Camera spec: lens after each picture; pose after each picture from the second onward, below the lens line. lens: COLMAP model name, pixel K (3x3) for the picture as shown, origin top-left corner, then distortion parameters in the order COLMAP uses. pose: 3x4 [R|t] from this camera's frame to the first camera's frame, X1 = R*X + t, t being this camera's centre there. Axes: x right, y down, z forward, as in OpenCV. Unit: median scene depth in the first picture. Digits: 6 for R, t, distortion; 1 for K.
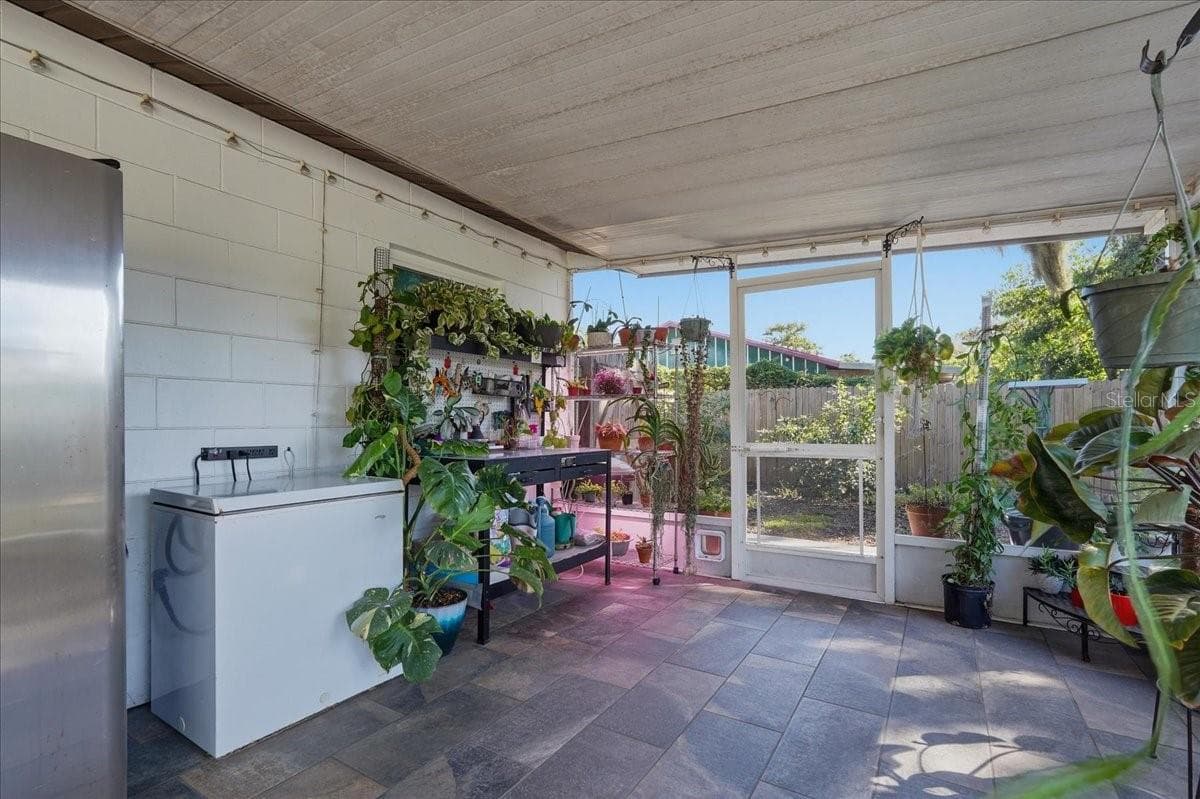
lens RADIAL K [[558.2, 0, 602.8], [0, 558.2, 412.5], [0, 0, 1]] dist [-0.000175, -0.009379]
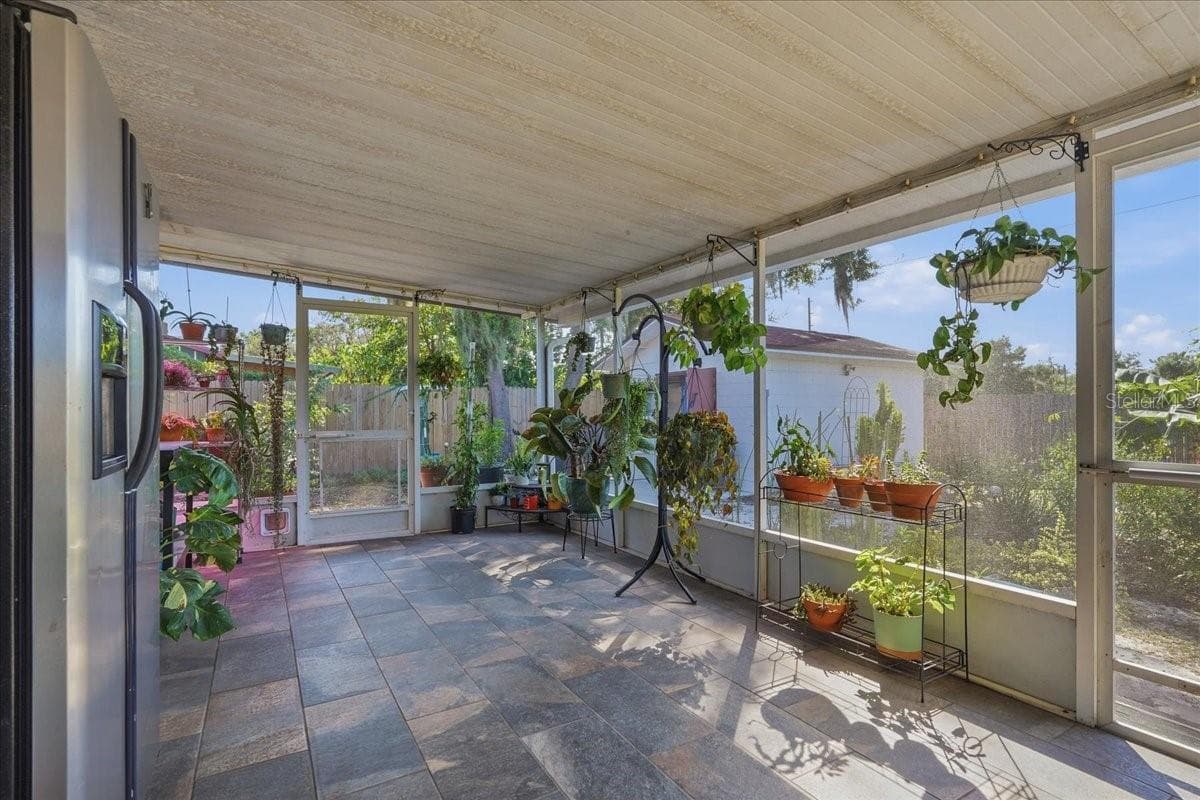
lens RADIAL K [[558.2, 0, 602.8], [0, 558.2, 413.0], [0, 0, 1]] dist [-0.000175, -0.009379]
pose [[0.458665, 0.000303, 0.888609, -0.628045], [-0.009328, 0.999946, 0.004473, 0.002243], [-0.888560, -0.010340, 0.458643, -0.152390]]
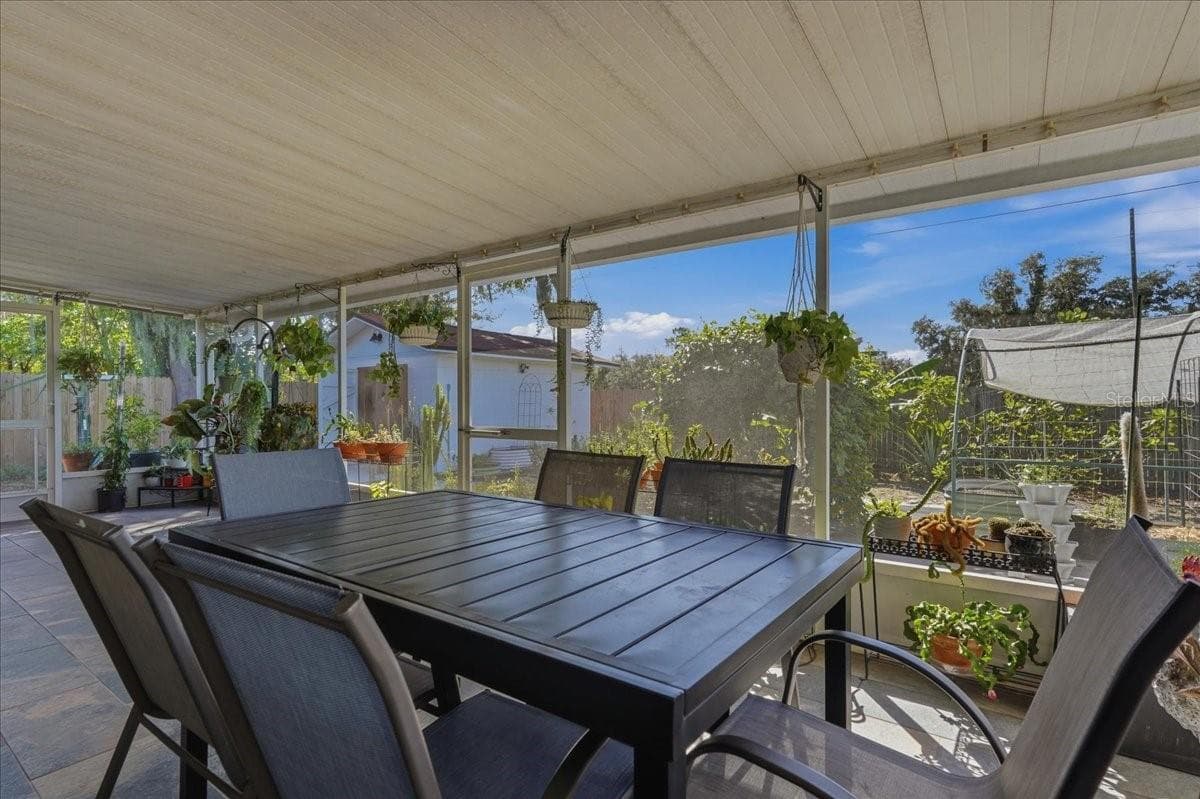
lens RADIAL K [[587.1, 0, 601.4], [0, 587.1, 406.6], [0, 0, 1]] dist [0.001747, 0.000478]
pose [[0.093989, -0.003773, 0.995566, -1.119073], [-0.008768, 0.999951, 0.004617, -0.001798], [-0.995535, -0.009163, 0.093951, -0.804682]]
